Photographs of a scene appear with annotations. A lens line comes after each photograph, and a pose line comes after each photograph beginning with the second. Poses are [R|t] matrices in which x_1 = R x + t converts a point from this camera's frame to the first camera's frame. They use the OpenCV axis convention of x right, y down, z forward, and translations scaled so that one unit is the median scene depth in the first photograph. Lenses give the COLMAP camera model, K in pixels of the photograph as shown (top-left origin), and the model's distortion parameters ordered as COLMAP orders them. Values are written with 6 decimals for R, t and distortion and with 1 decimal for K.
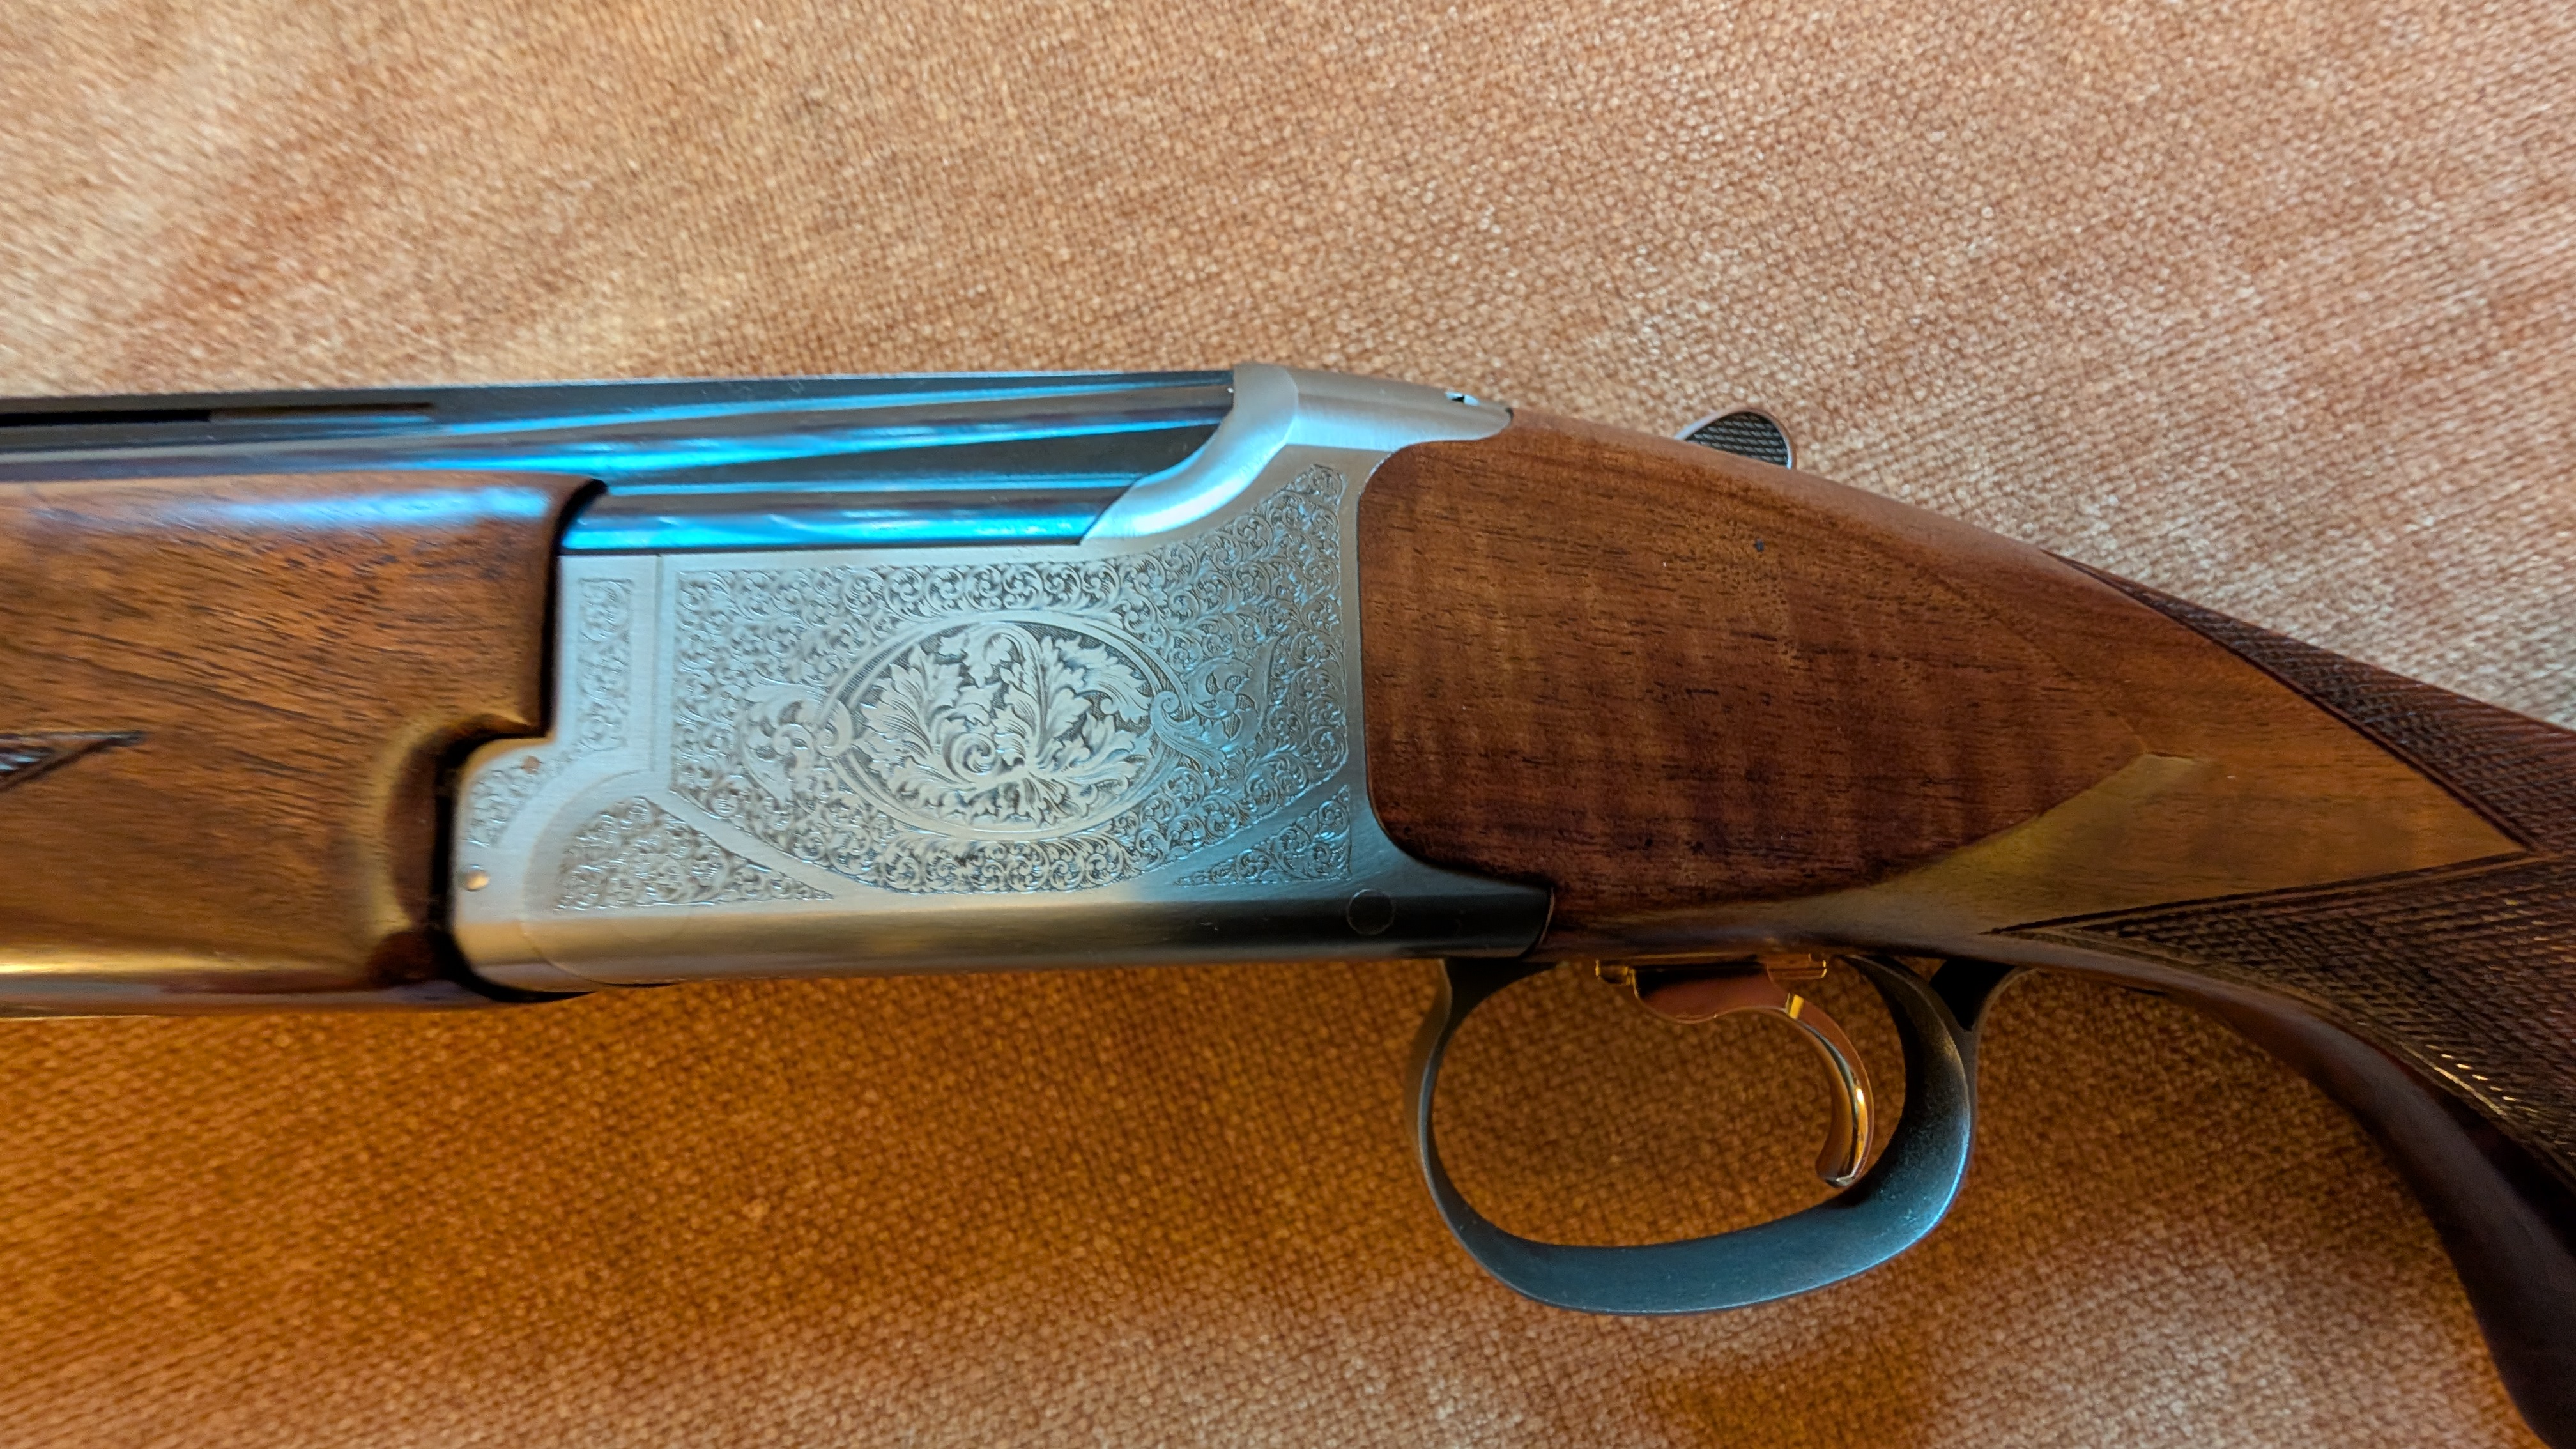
lens RADIAL K [[922.8, 0, 1382.1], [0, 922.8, 718.4], [0, 0, 1]] dist [0.005597, 0.000035]
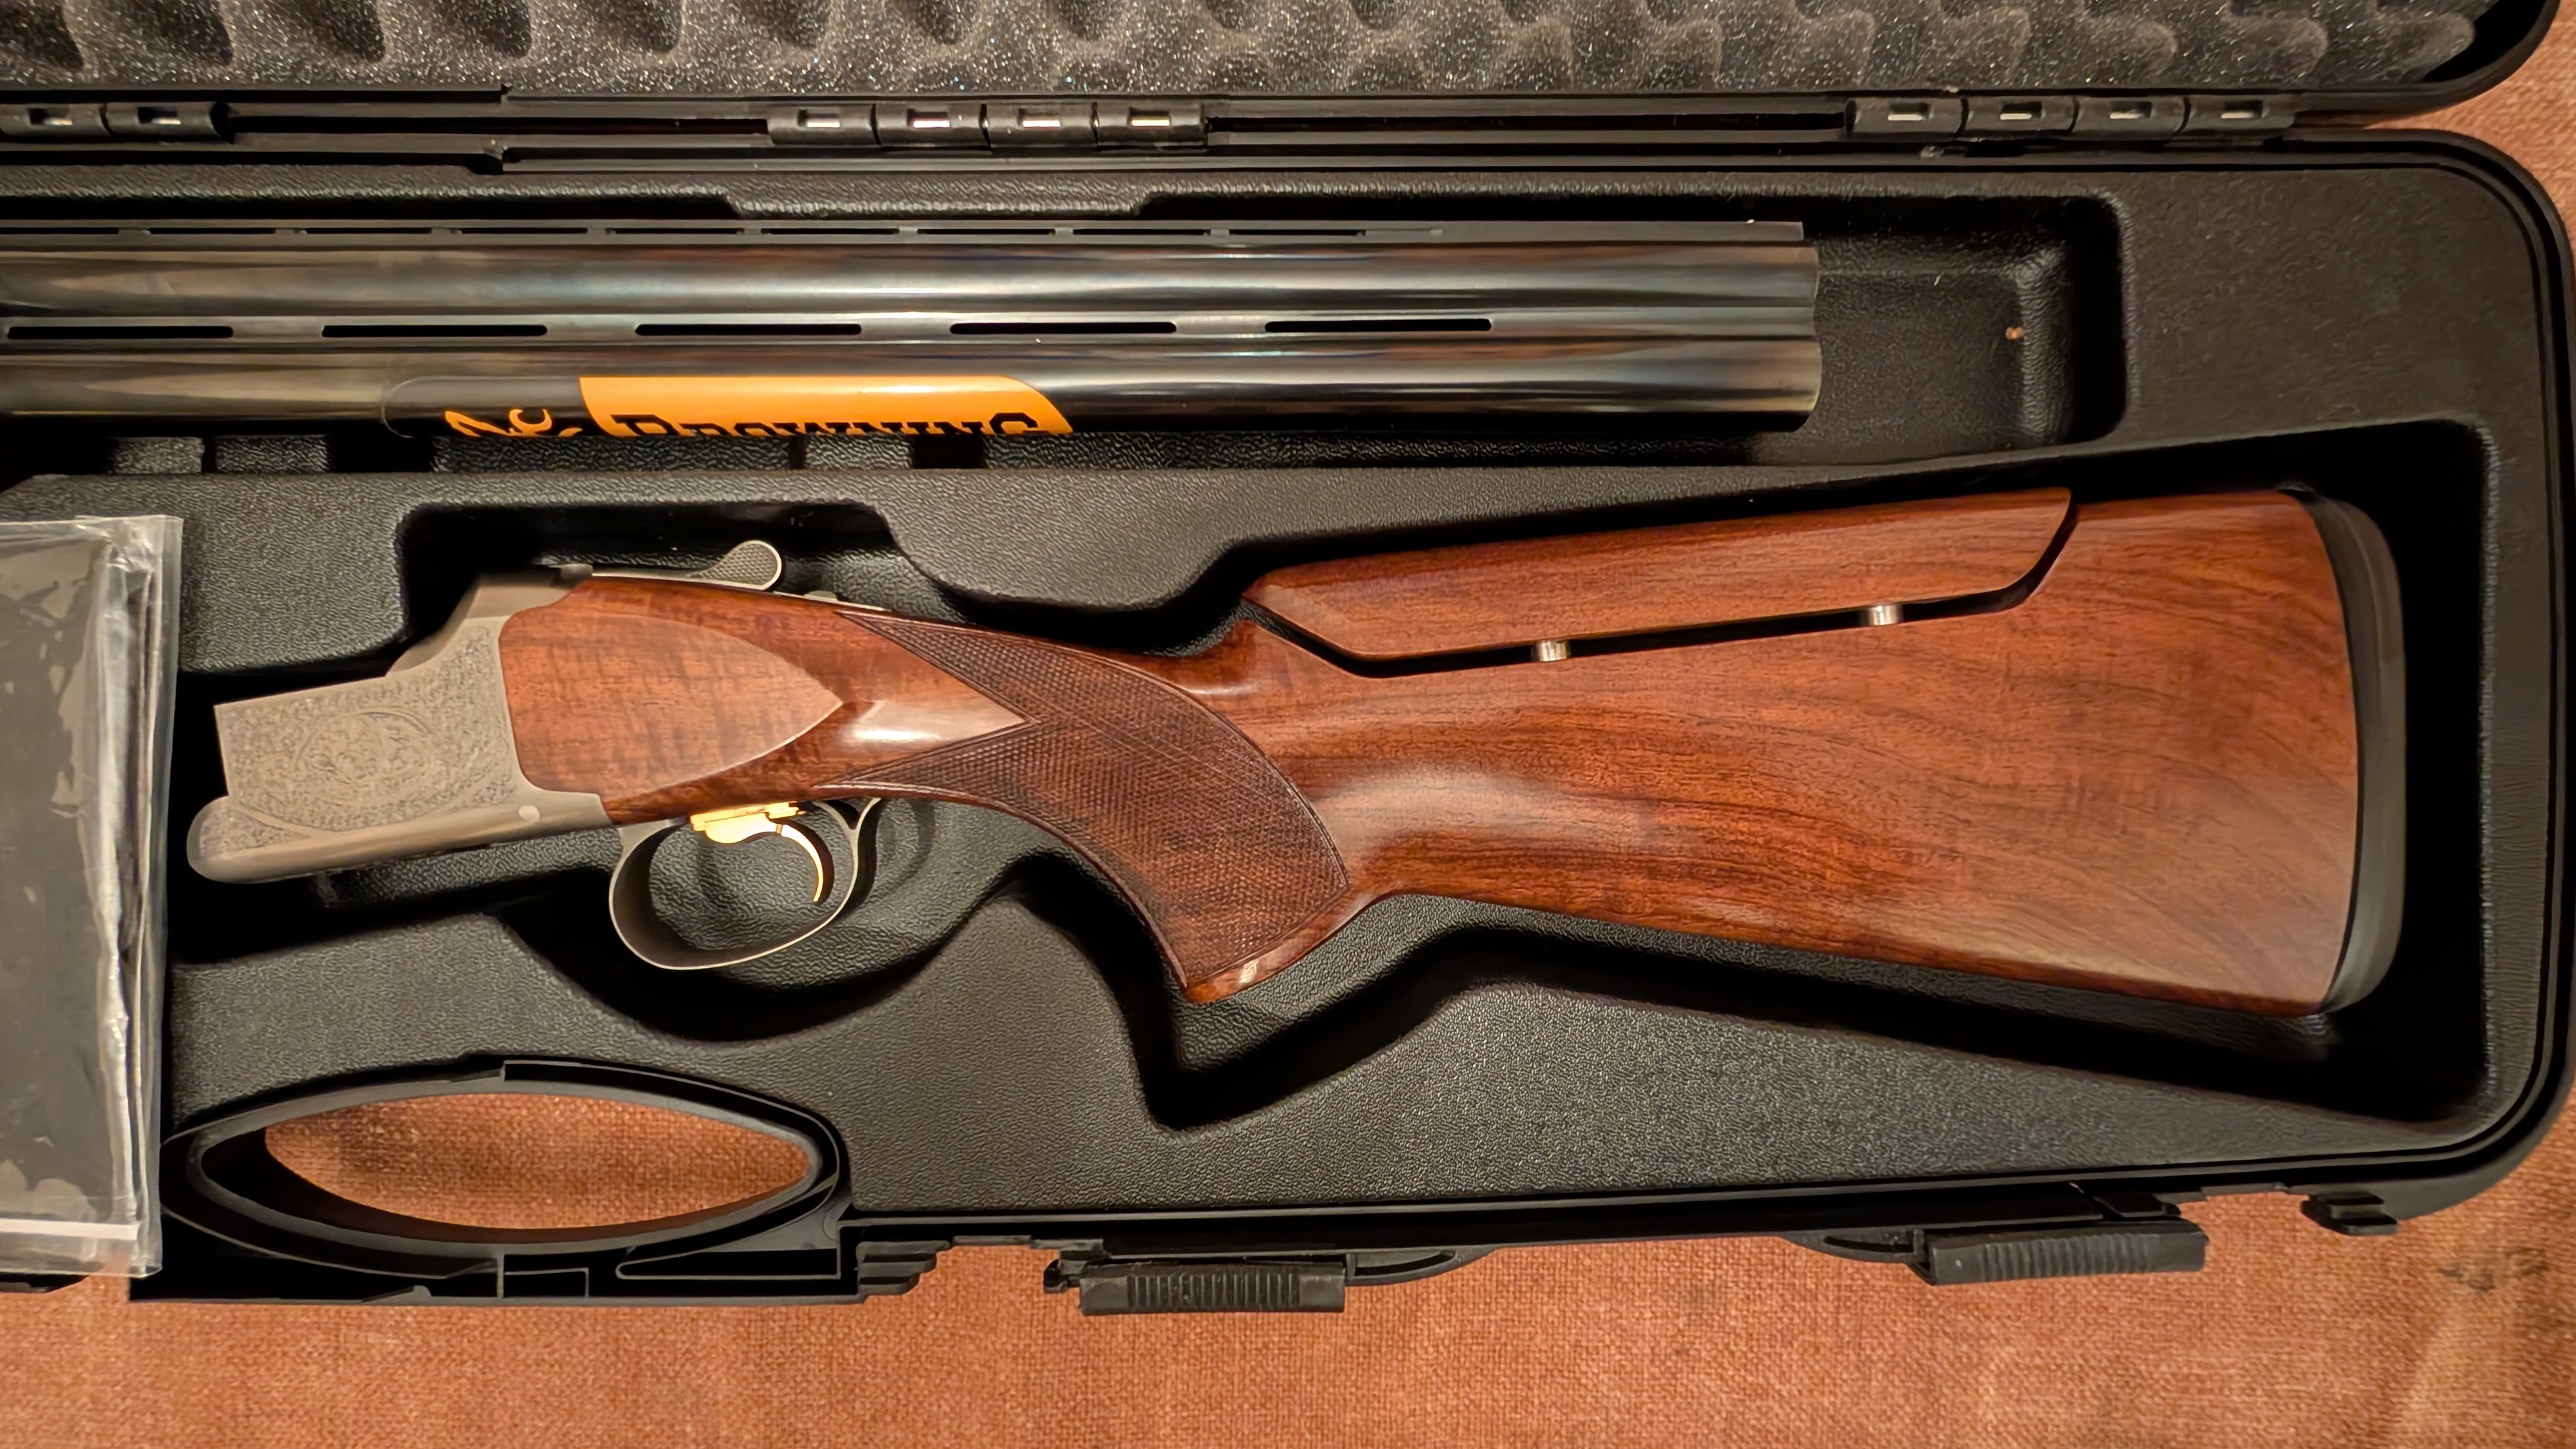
lens RADIAL K [[944.8, 0, 1297.5], [0, 944.8, 715.8], [0, 0, 1]] dist [-0.001868, 0.000316]
pose [[0.990656, -0.135136, -0.018404, 2.022465], [0.136328, 0.985047, 0.105344, -0.027300], [0.003893, -0.106869, 0.994266, -1.392381]]
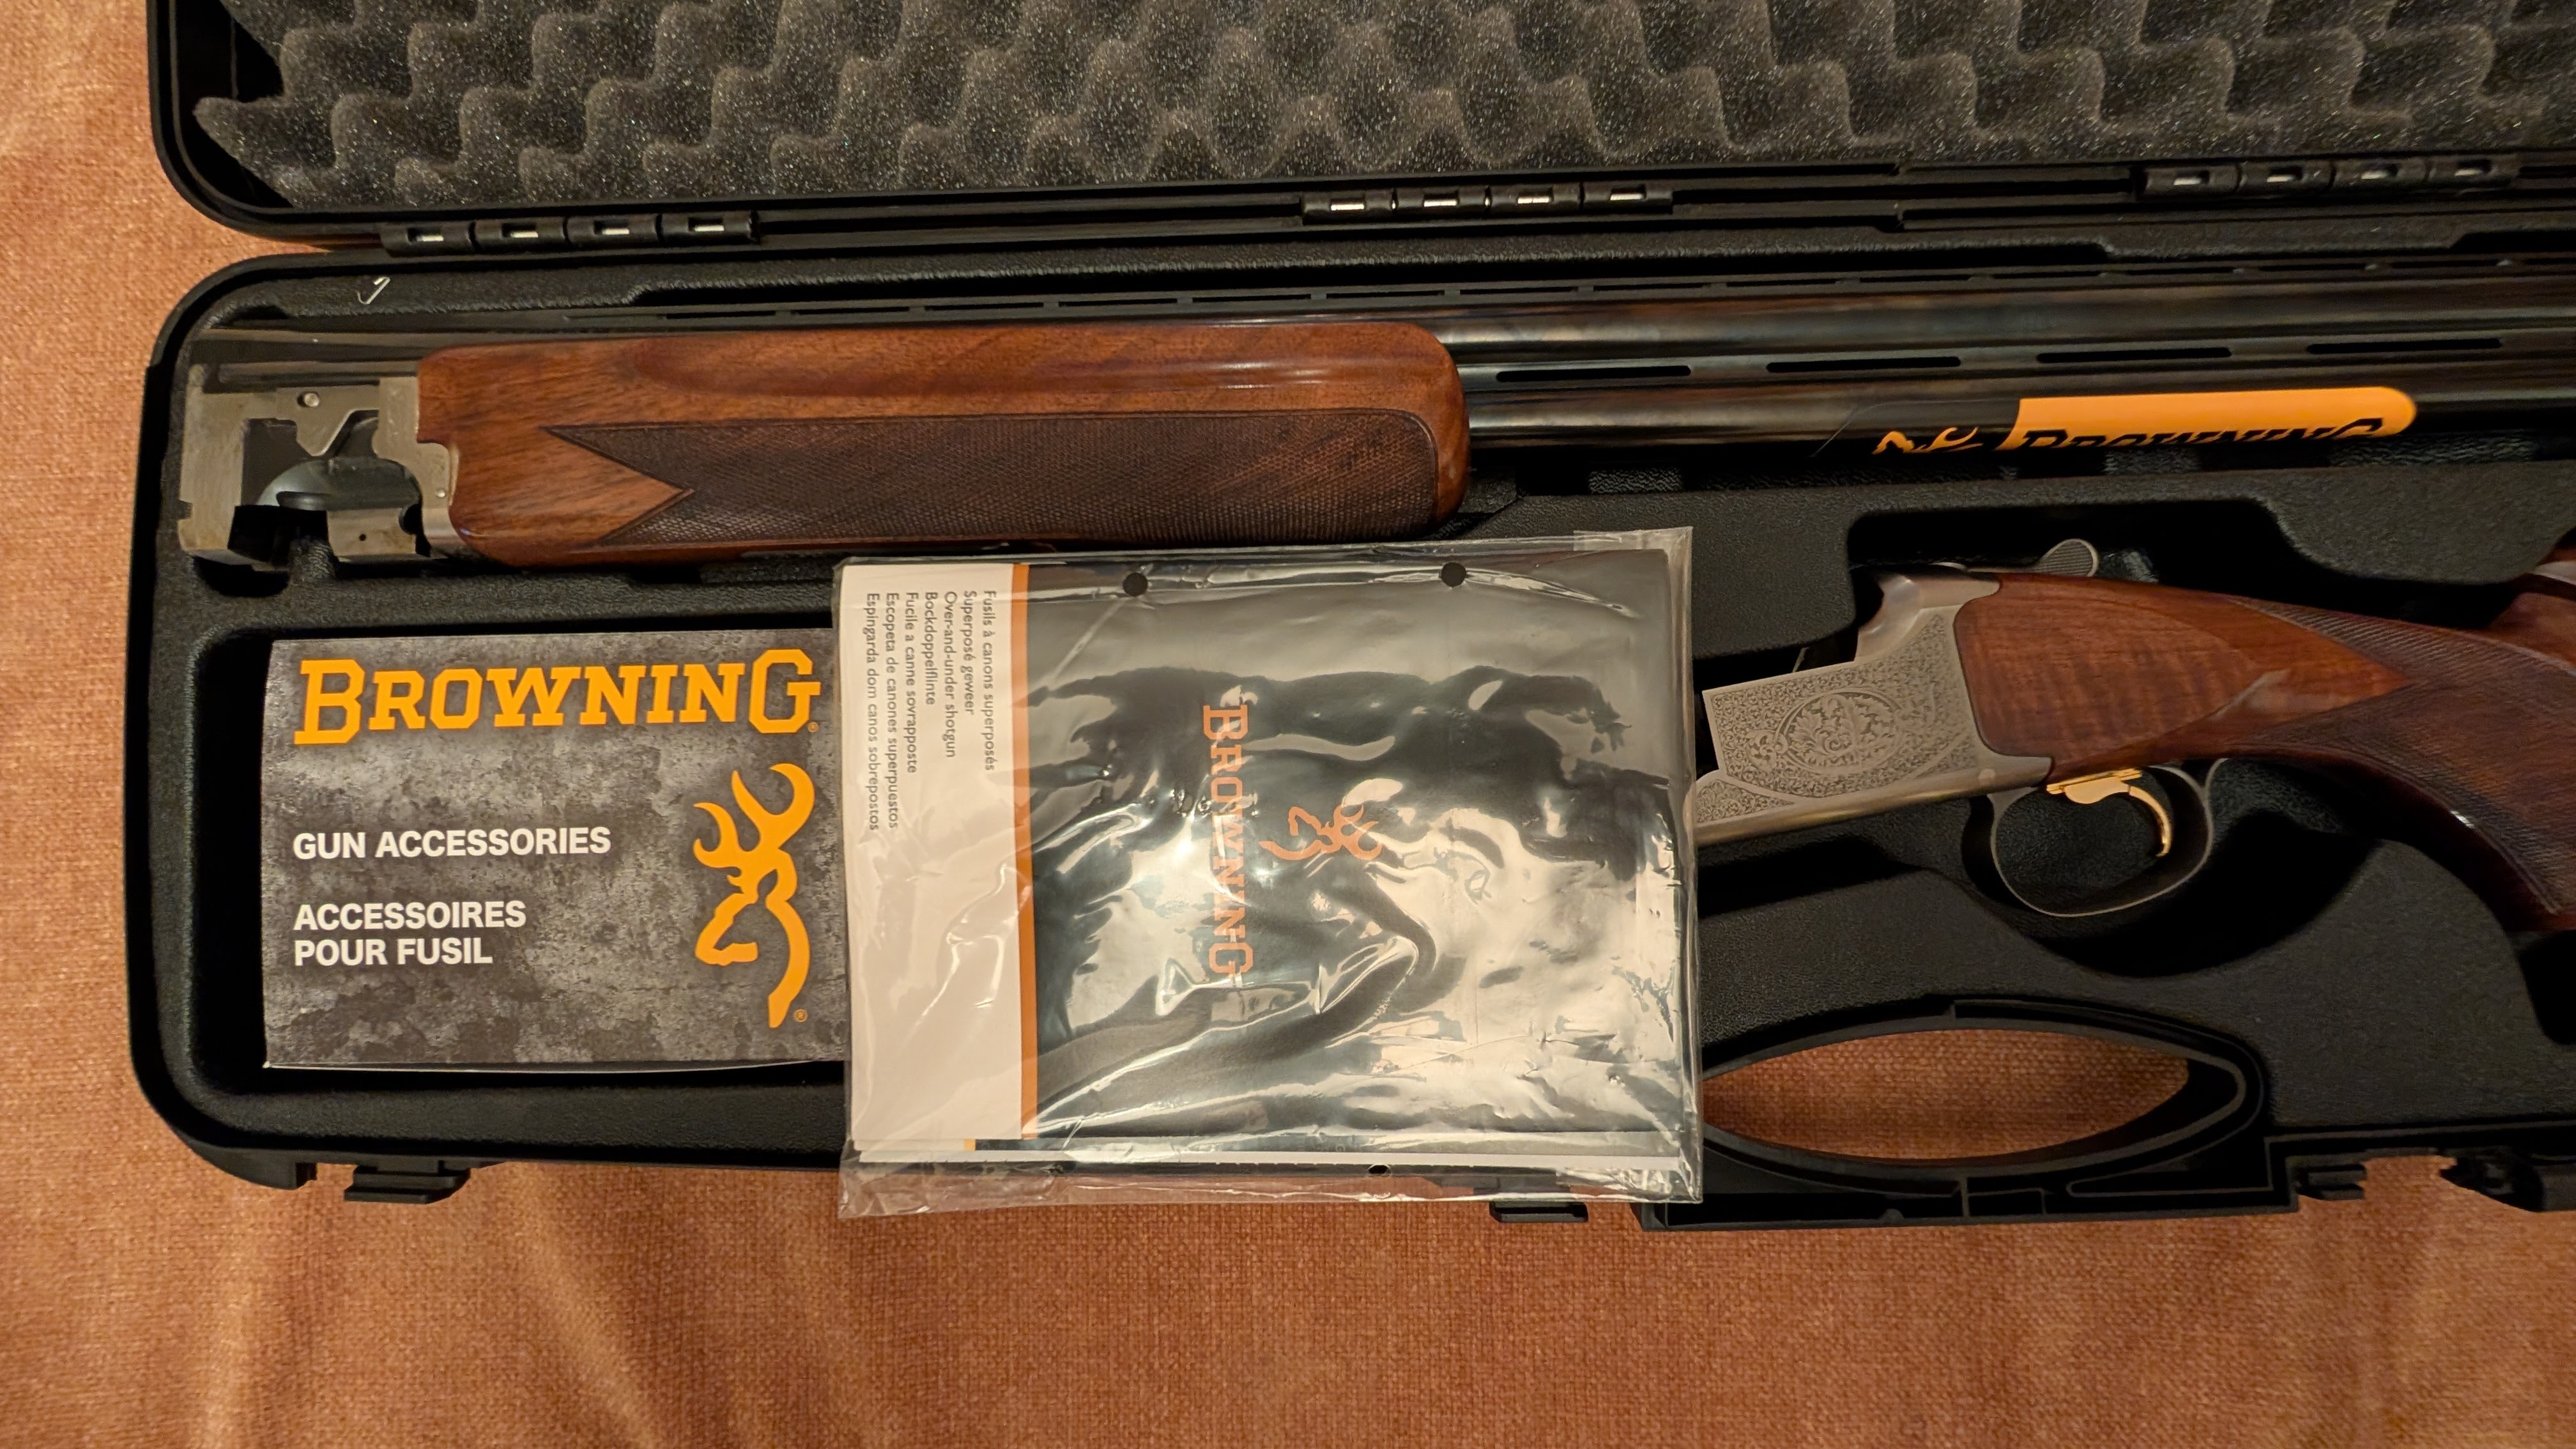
lens RADIAL K [[944.8, 0, 1297.5], [0, 944.8, 715.8], [0, 0, 1]] dist [-0.001868, 0.000316]
pose [[0.986113, -0.165588, -0.012742, -1.943642], [0.166035, 0.984682, 0.053239, -0.451183], [0.003731, -0.054615, 0.998500, -1.767672]]
